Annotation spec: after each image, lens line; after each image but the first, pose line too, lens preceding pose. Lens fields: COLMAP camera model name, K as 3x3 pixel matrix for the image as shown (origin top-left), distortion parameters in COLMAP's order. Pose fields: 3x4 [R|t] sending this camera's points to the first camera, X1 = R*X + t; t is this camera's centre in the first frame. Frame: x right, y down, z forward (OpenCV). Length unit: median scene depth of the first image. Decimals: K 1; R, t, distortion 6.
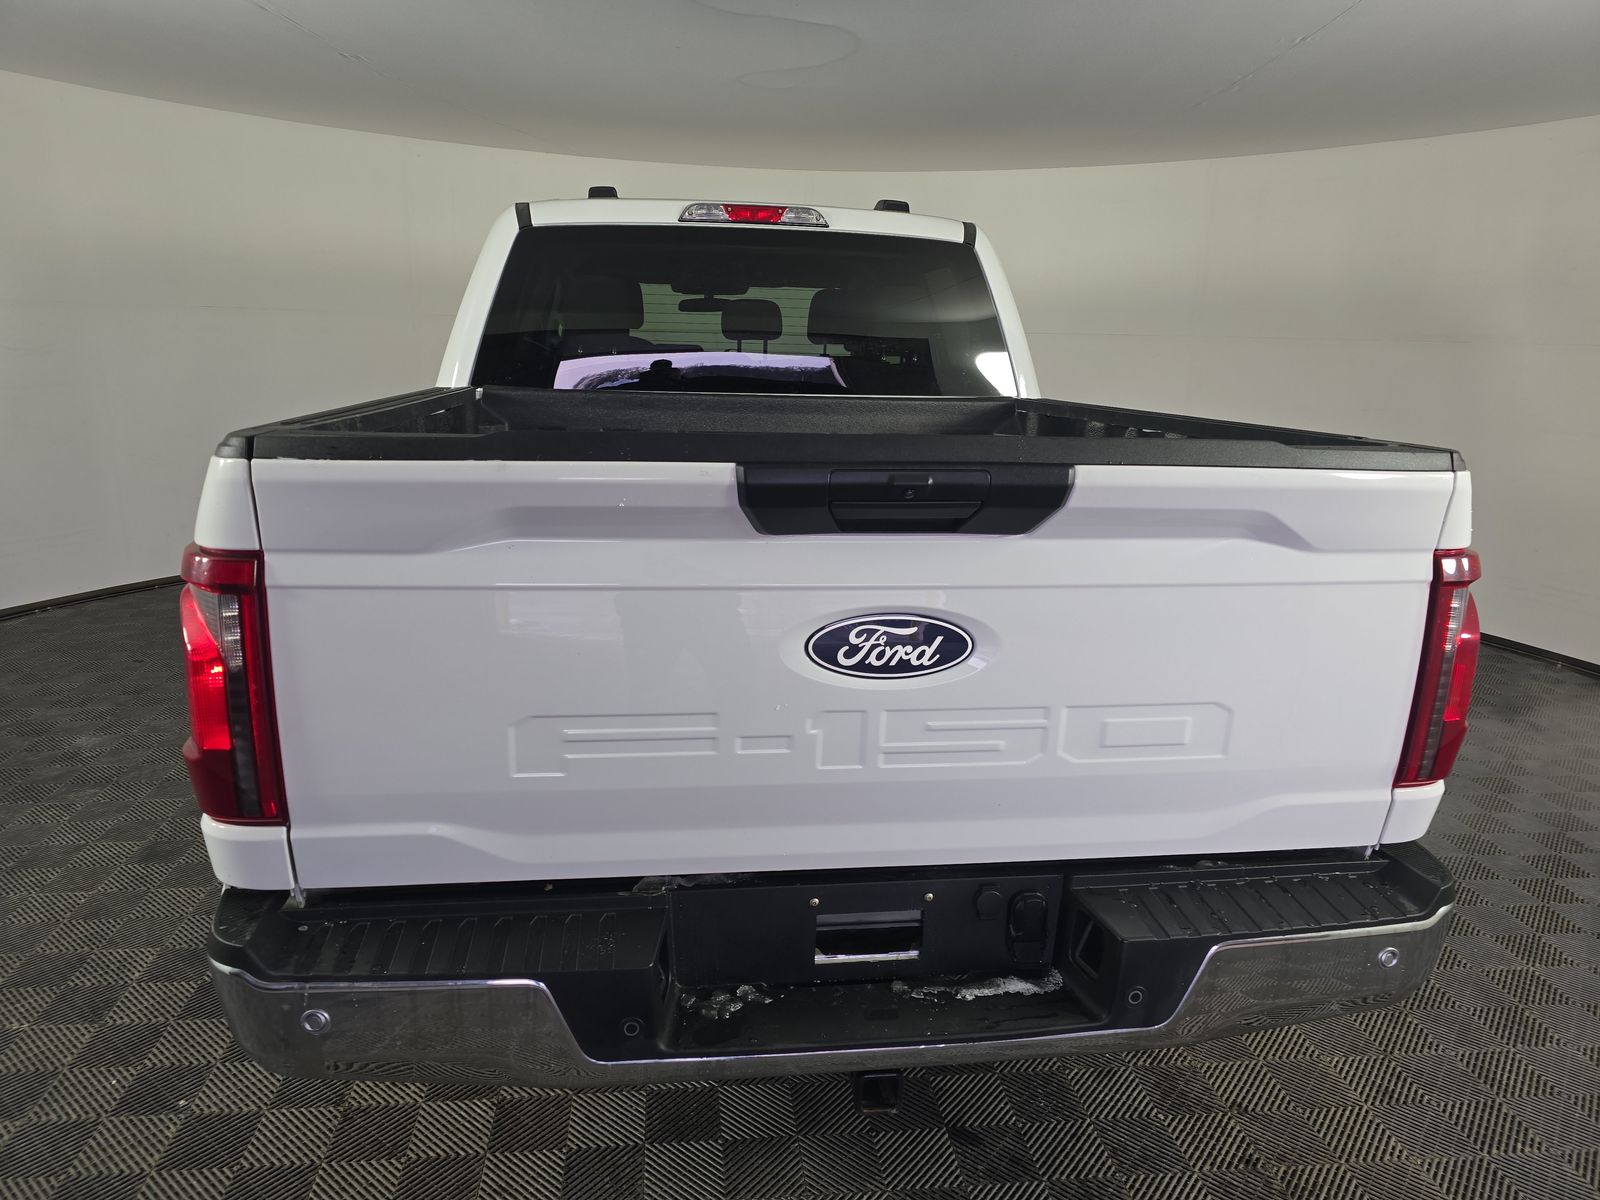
lens RADIAL K [[1073.5, 0, 794.0], [0, 1073.5, 607.5], [0, 0, 1]] dist [0.068117, -0.066197]
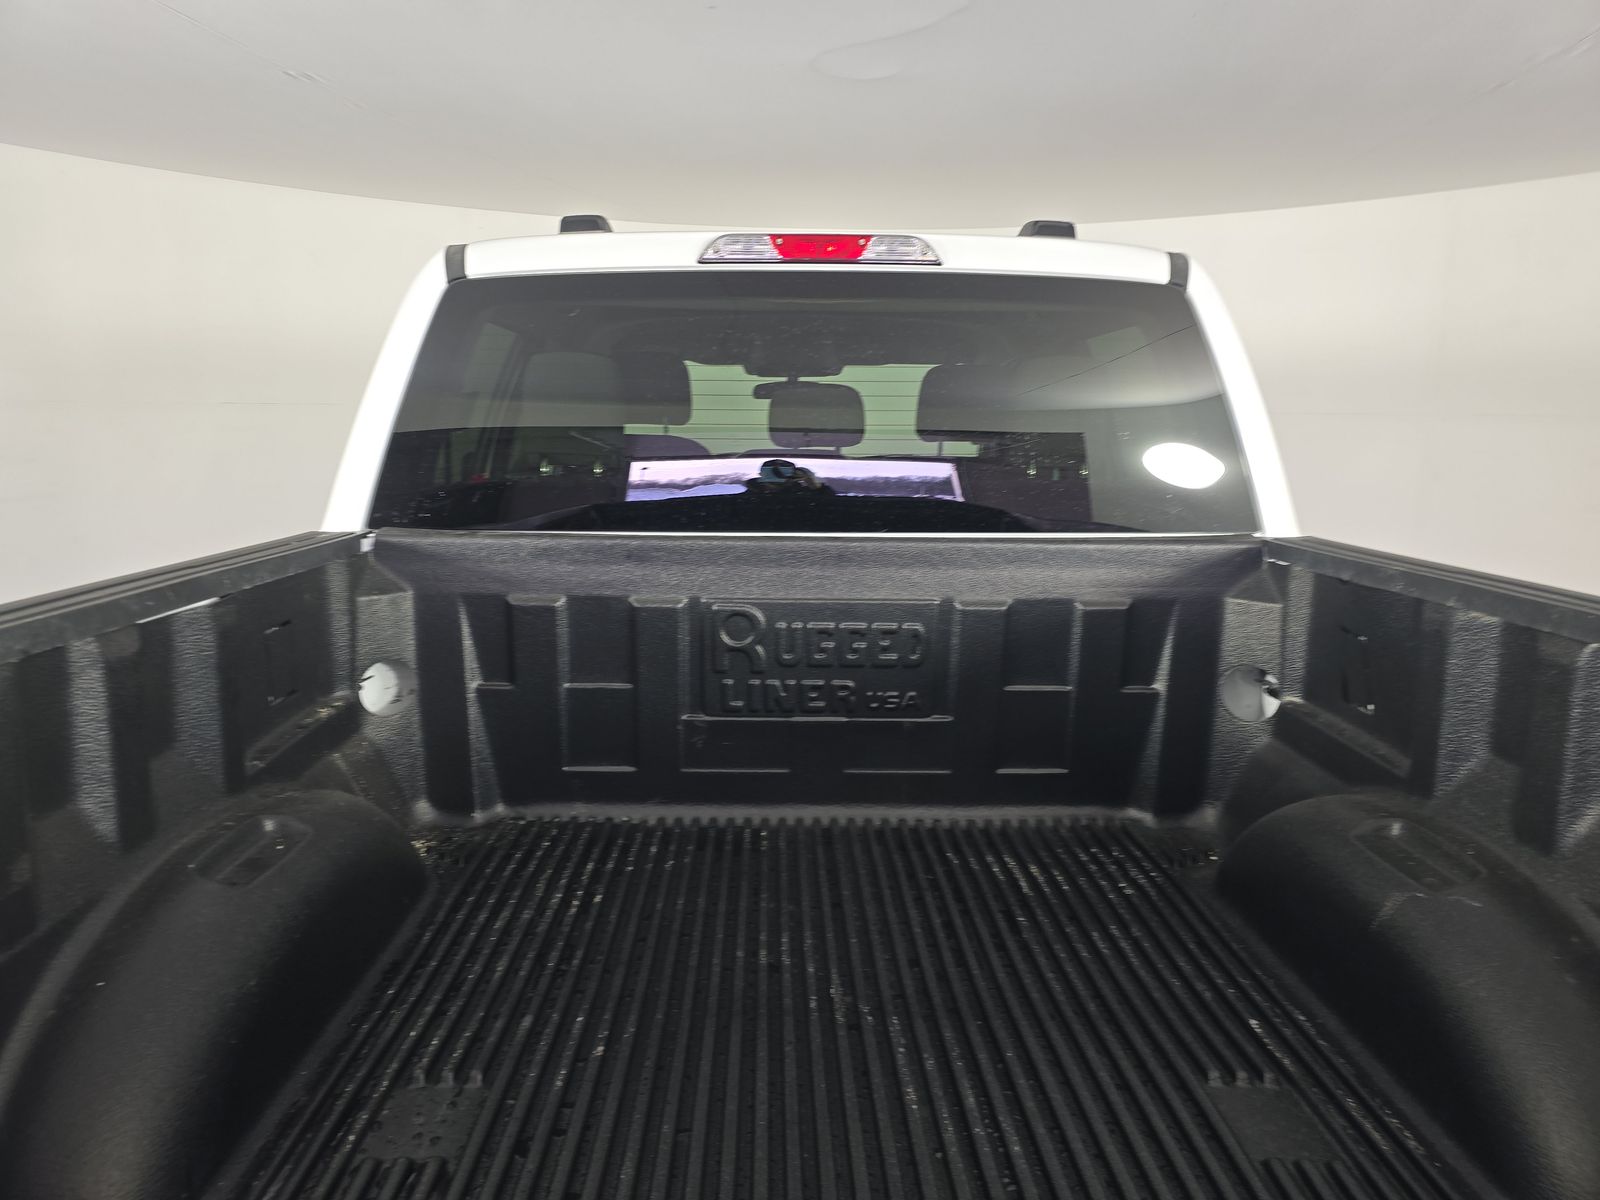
lens RADIAL K [[1073.5, 0, 794.0], [0, 1073.5, 607.5], [0, 0, 1]] dist [0.068117, -0.066197]
pose [[0.992169, 0.005379, -0.124786, 0.027148], [-0.014028, 0.997550, -0.068531, -0.117648], [0.124112, 0.069745, 0.989814, 0.405356]]
